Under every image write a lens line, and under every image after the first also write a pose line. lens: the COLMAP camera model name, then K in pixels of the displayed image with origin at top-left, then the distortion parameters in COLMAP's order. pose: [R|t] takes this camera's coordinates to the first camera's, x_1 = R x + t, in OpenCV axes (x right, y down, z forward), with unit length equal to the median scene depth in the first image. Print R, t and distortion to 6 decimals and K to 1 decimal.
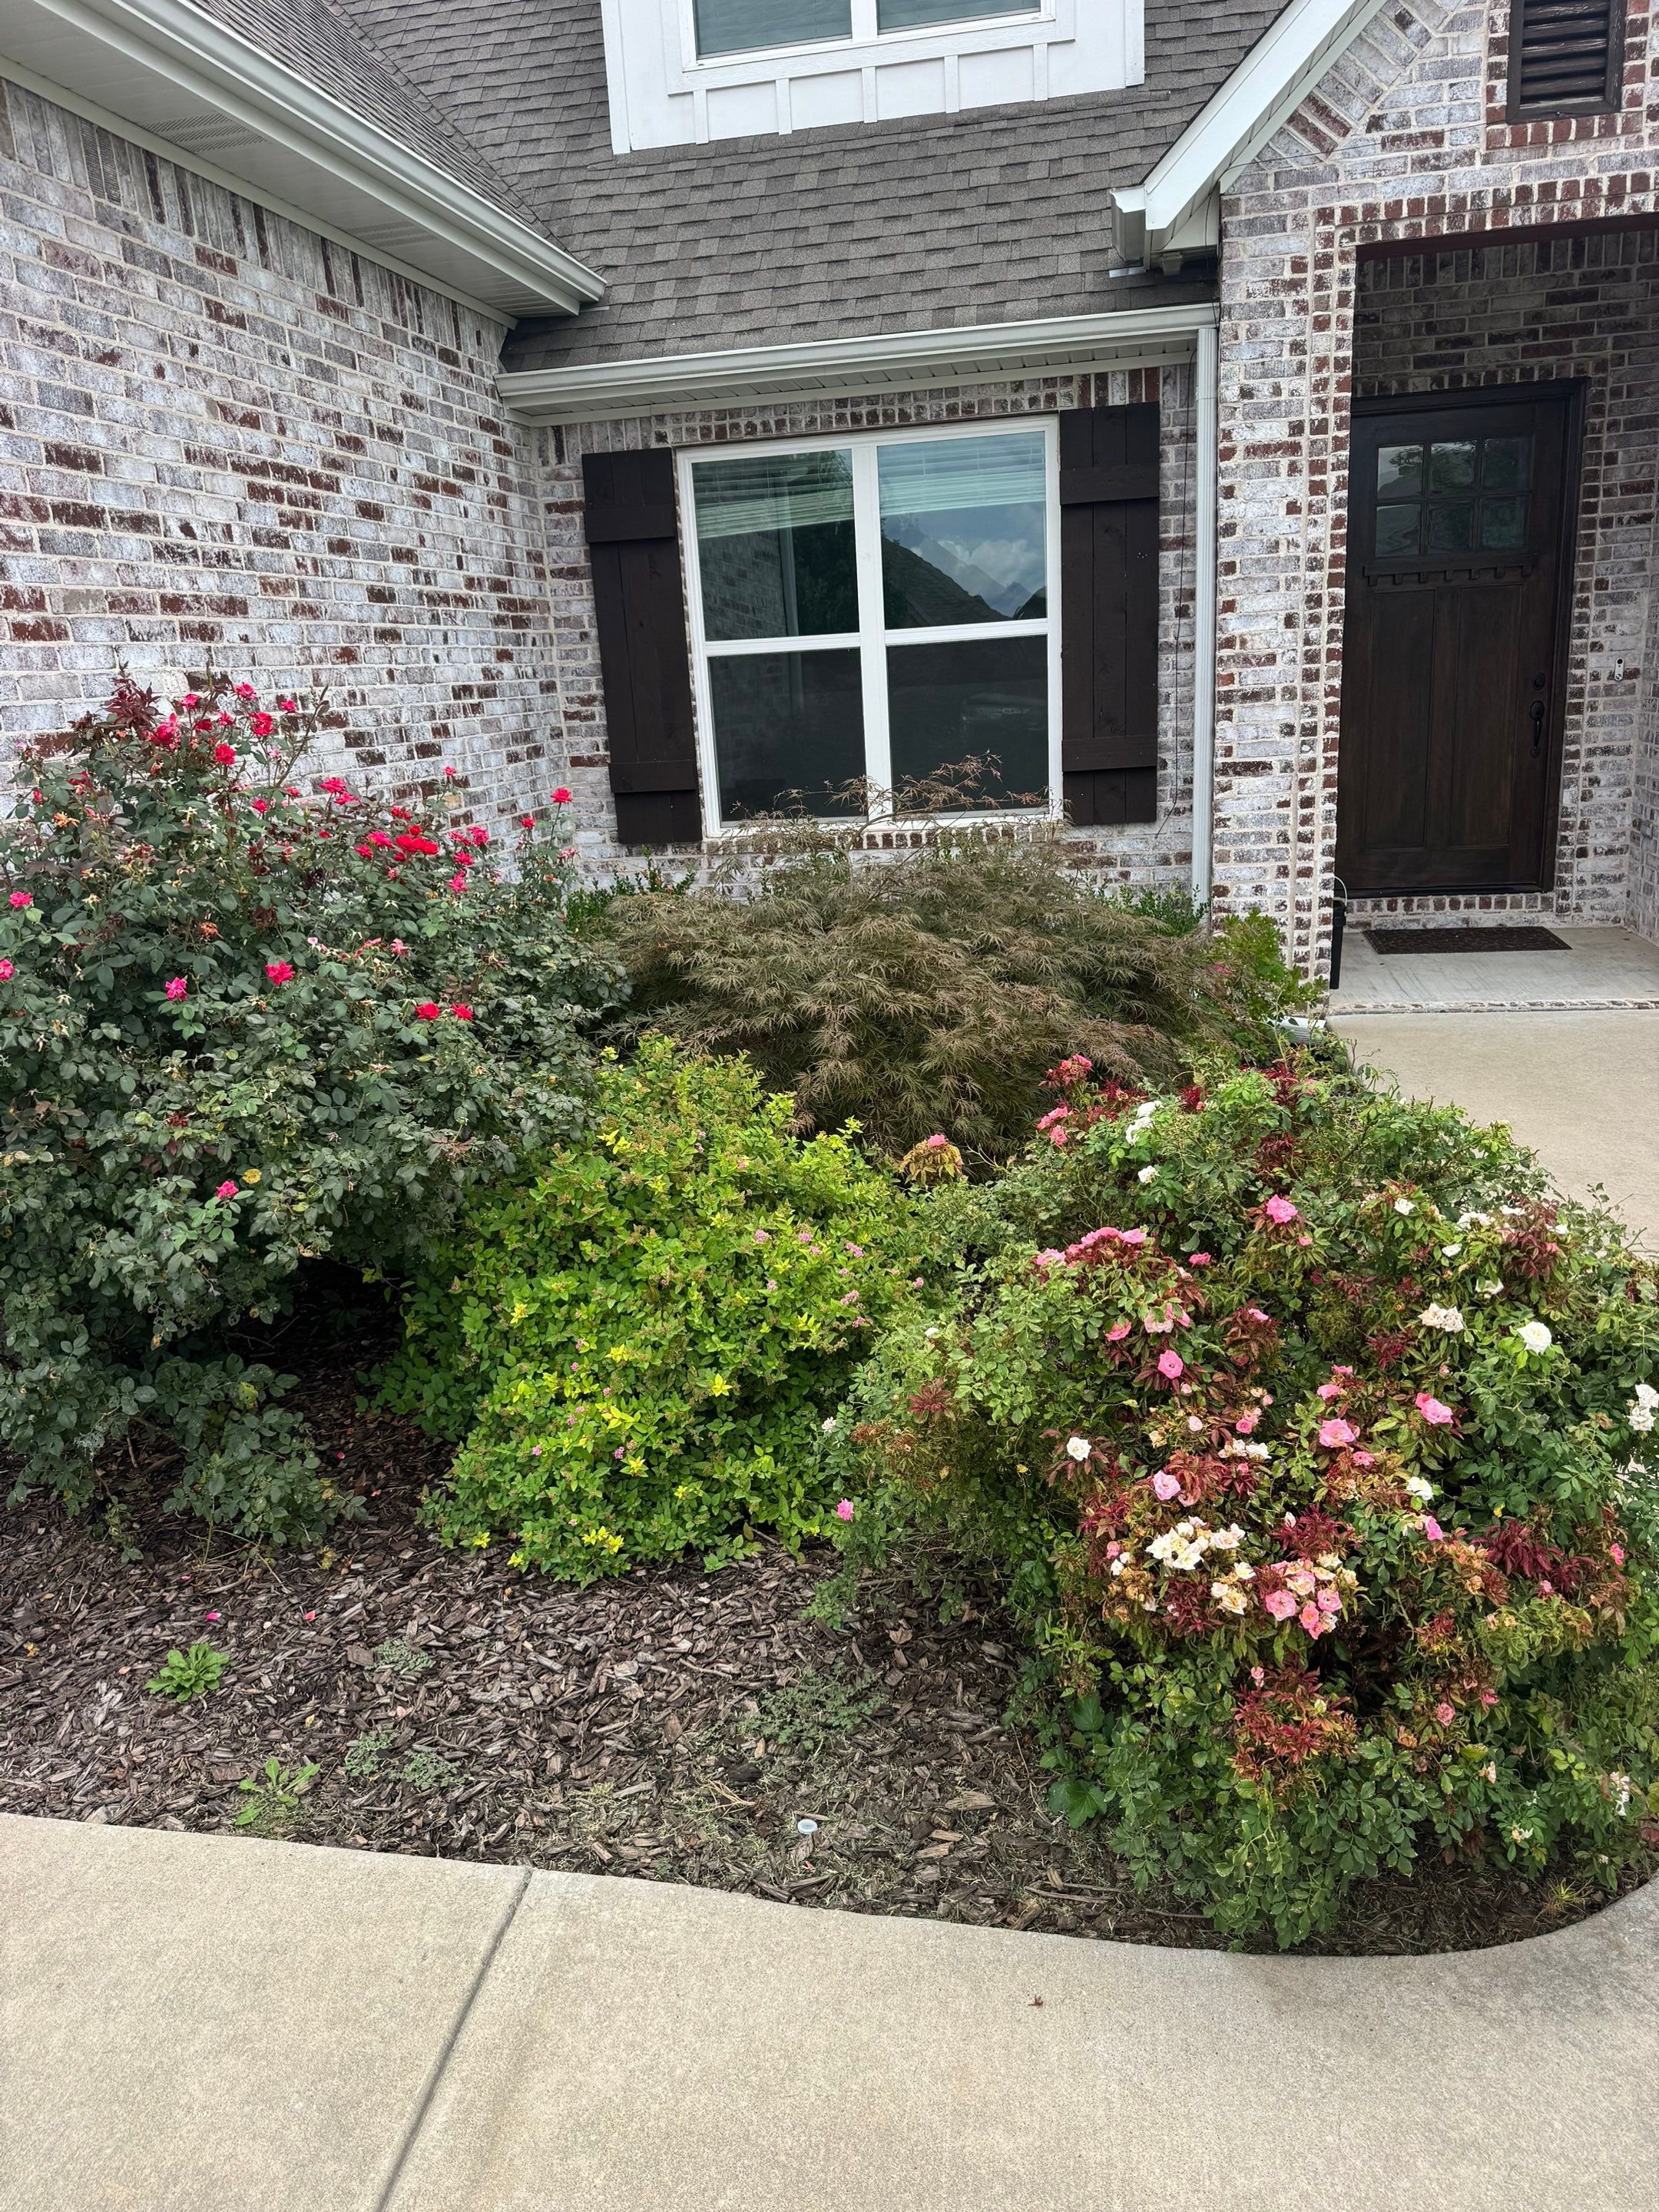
lens RADIAL K [[1593.5, 0, 813.1], [0, 1593.5, 1124.6], [0, 0, 1]] dist [0.041122, -0.039093]
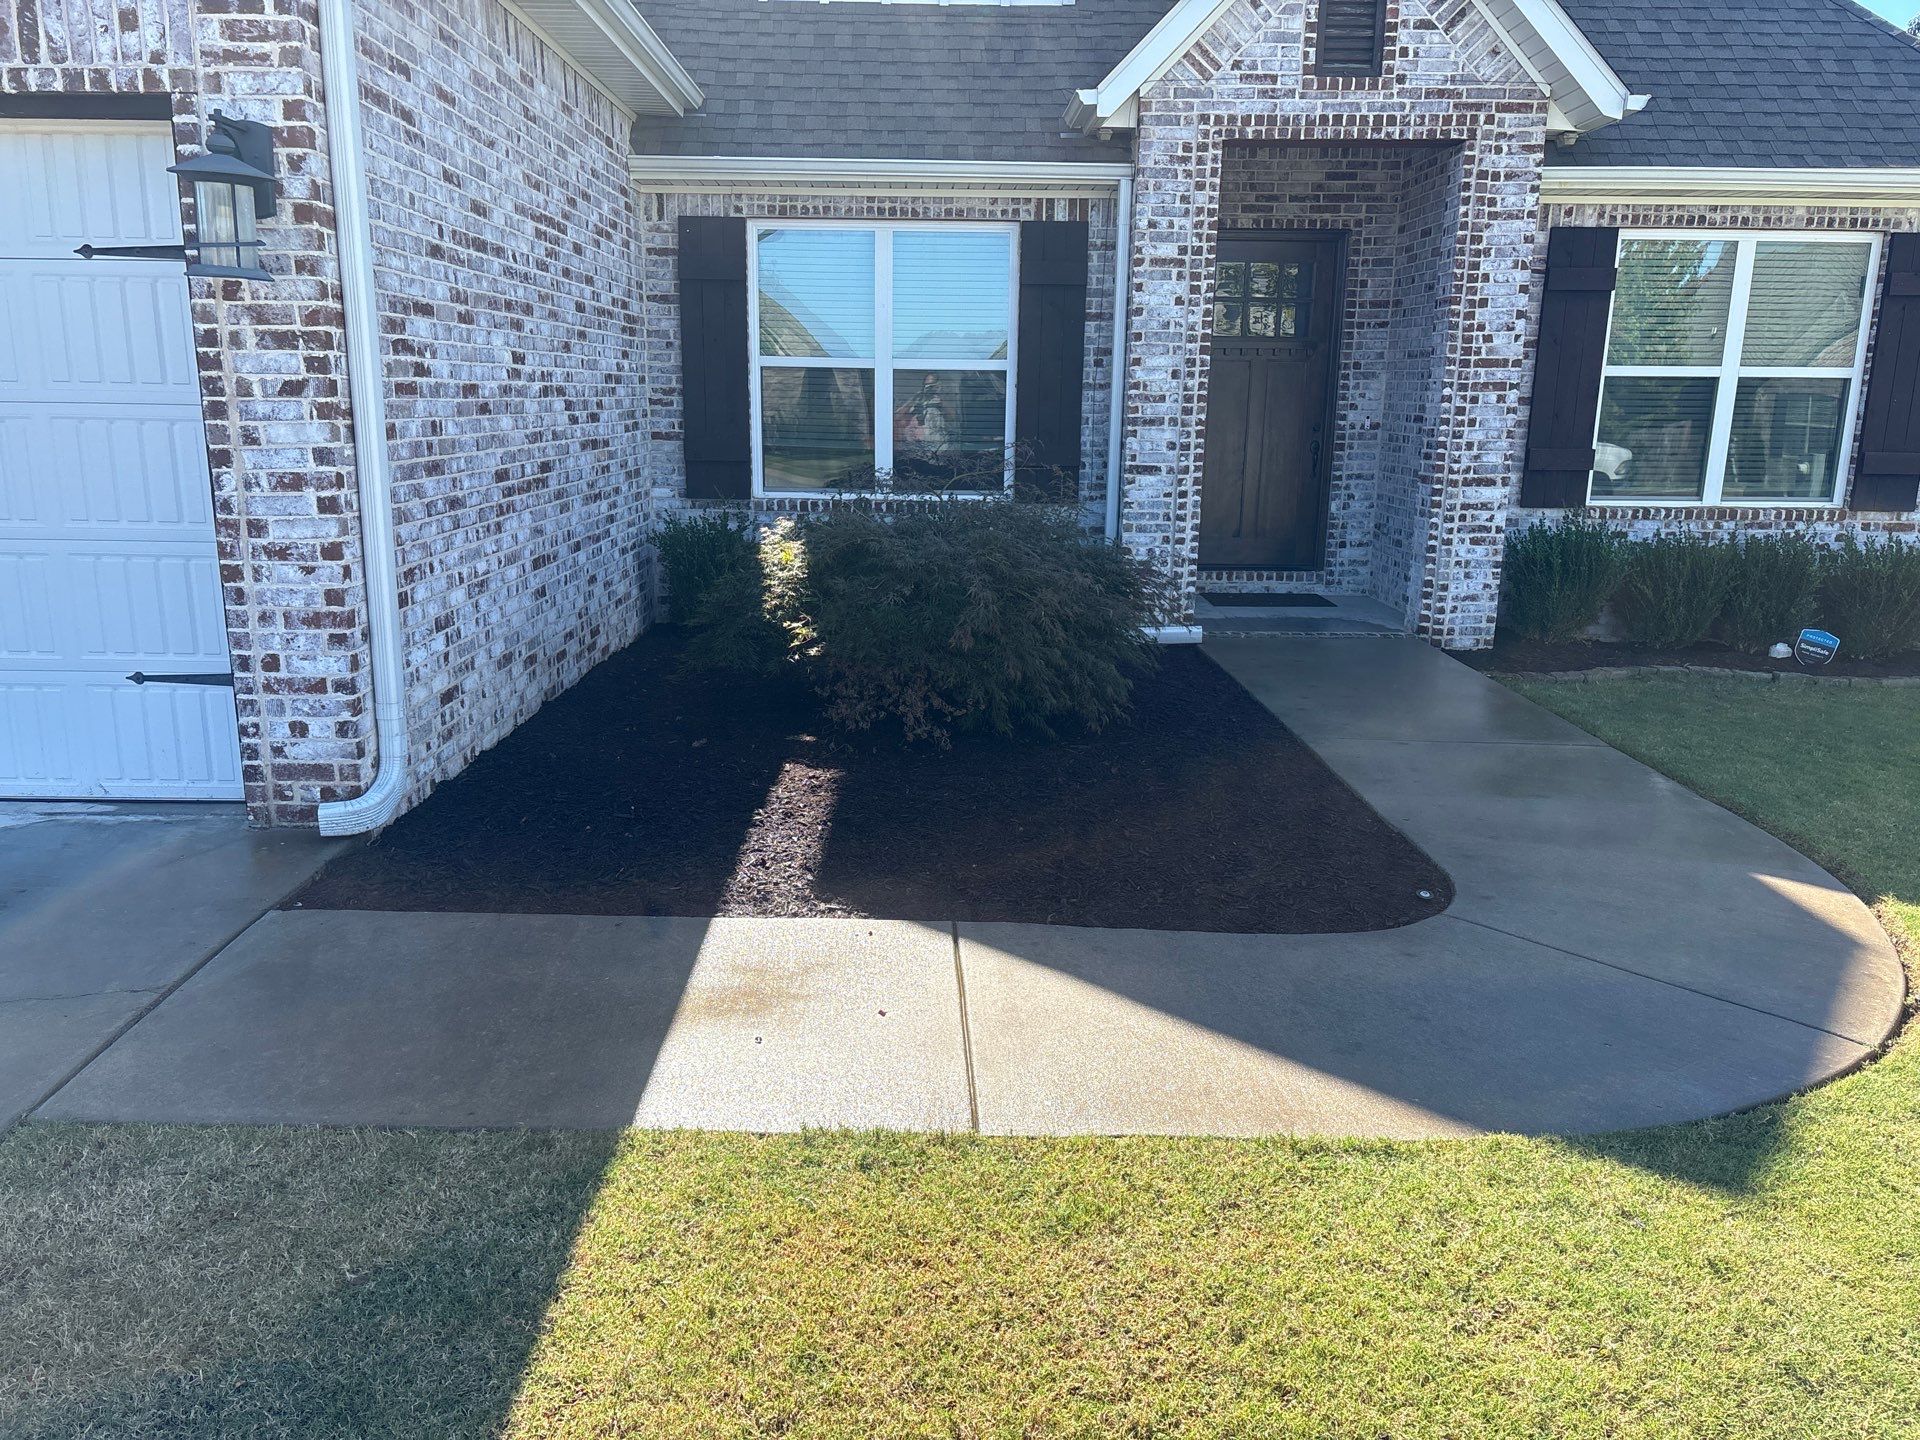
lens RADIAL K [[1383.1, 0, 950.5], [0, 1383.1, 730.1], [0, 0, 1]] dist [0.041122, -0.039093]
pose [[0.980880, 0.026558, 0.192792, -0.153789], [-0.018944, 0.998970, -0.041229, 0.079800], [-0.193688, 0.036789, 0.980373, -0.231979]]
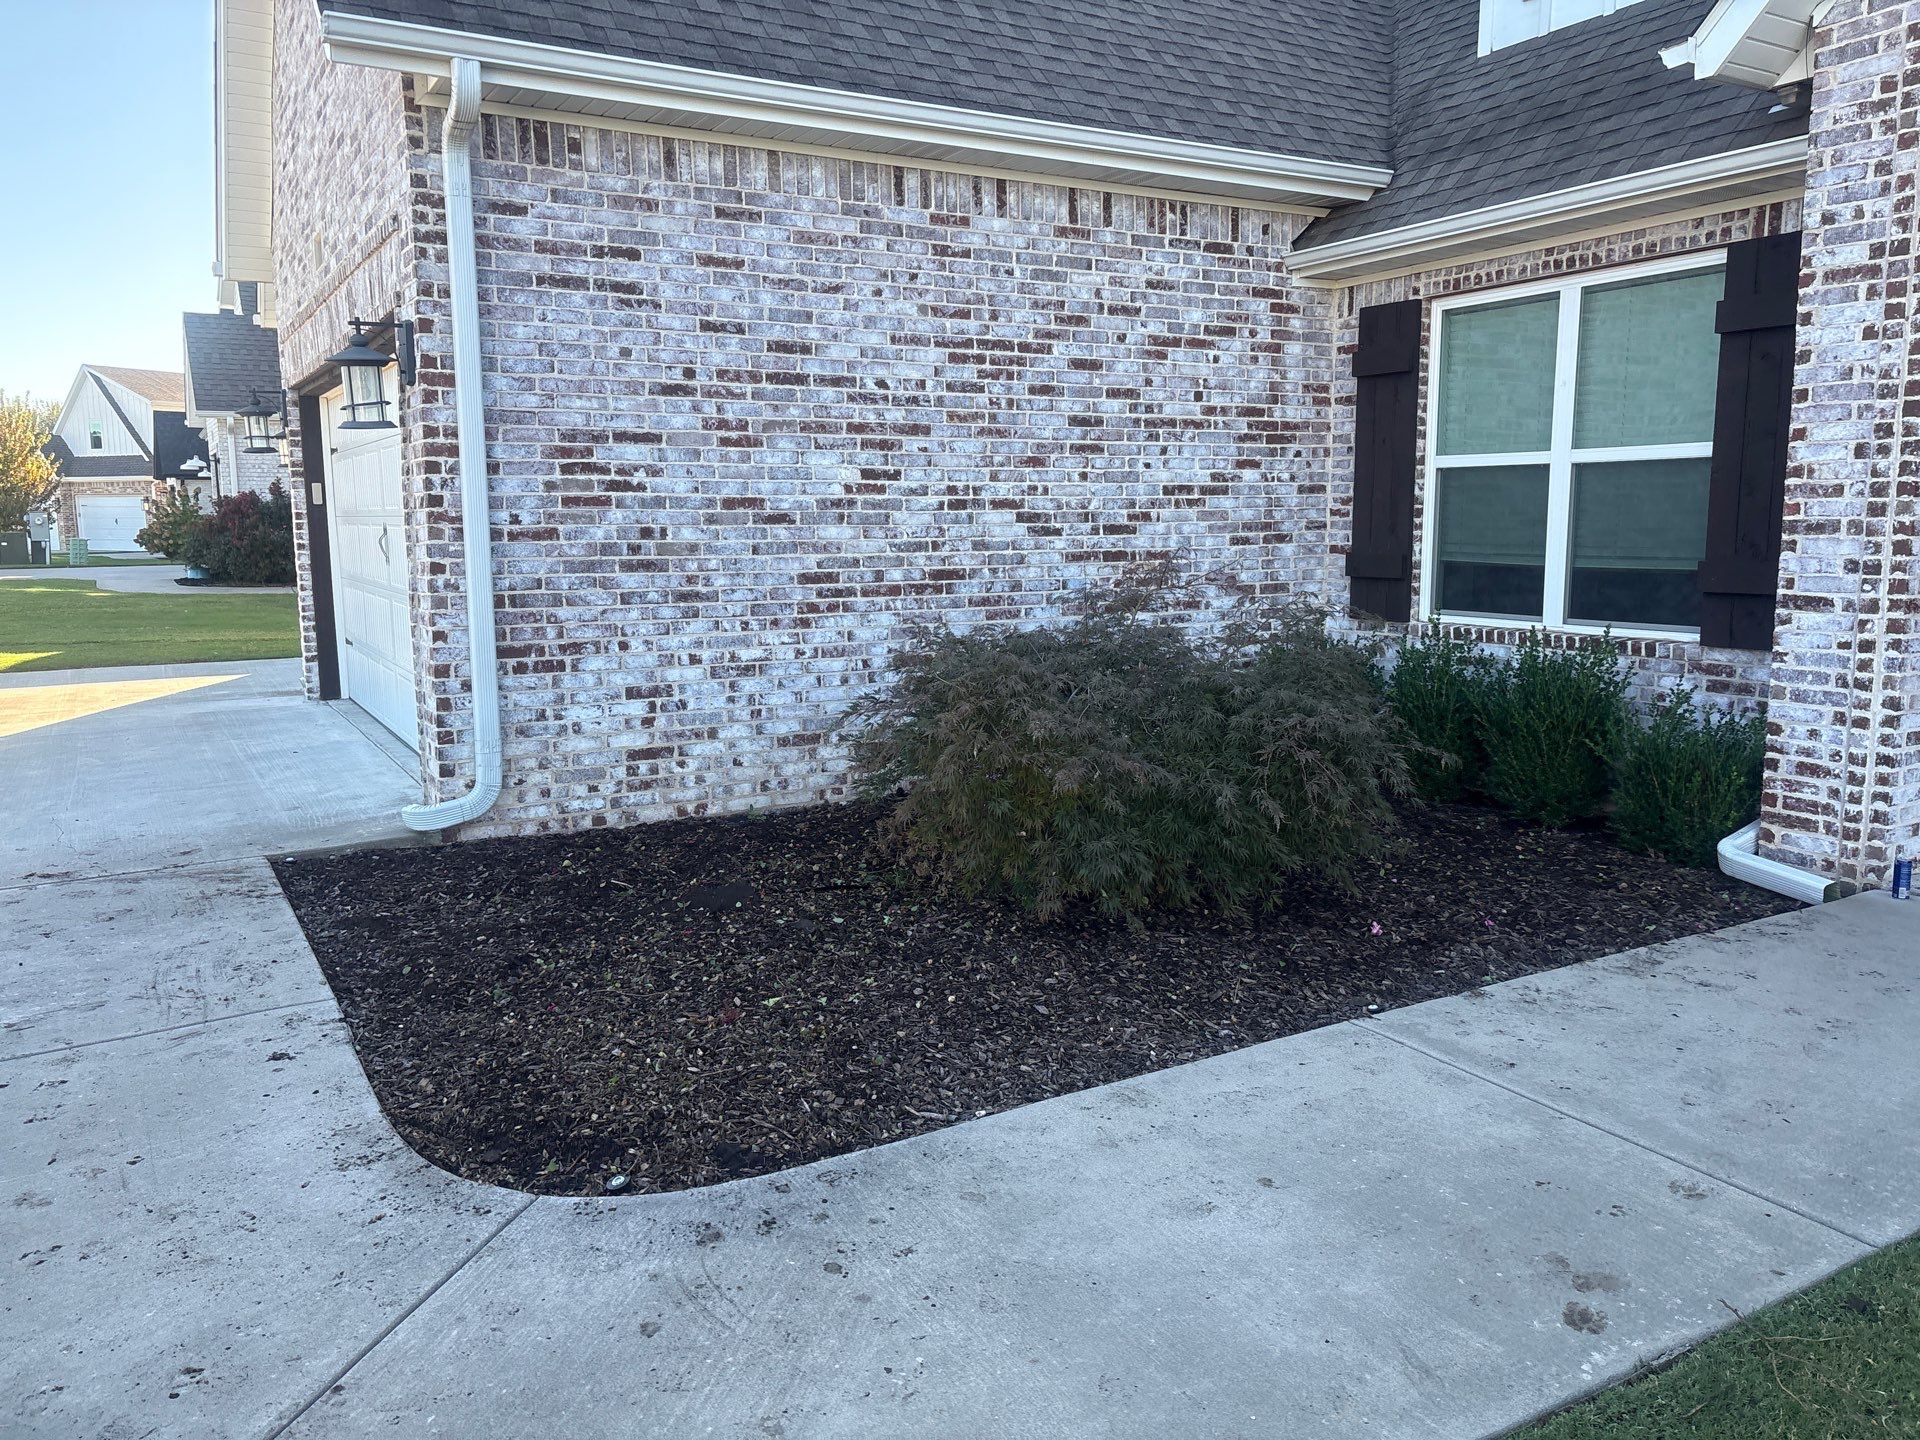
lens RADIAL K [[1383.1, 0, 966.8], [0, 1383.1, 739.4], [0, 0, 1]] dist [0.041122, -0.039093]
pose [[0.665141, 0.173235, -0.726345, 0.561041], [-0.232940, 0.972313, 0.018587, -0.046958], [0.709455, 0.156832, 0.687078, 0.106562]]
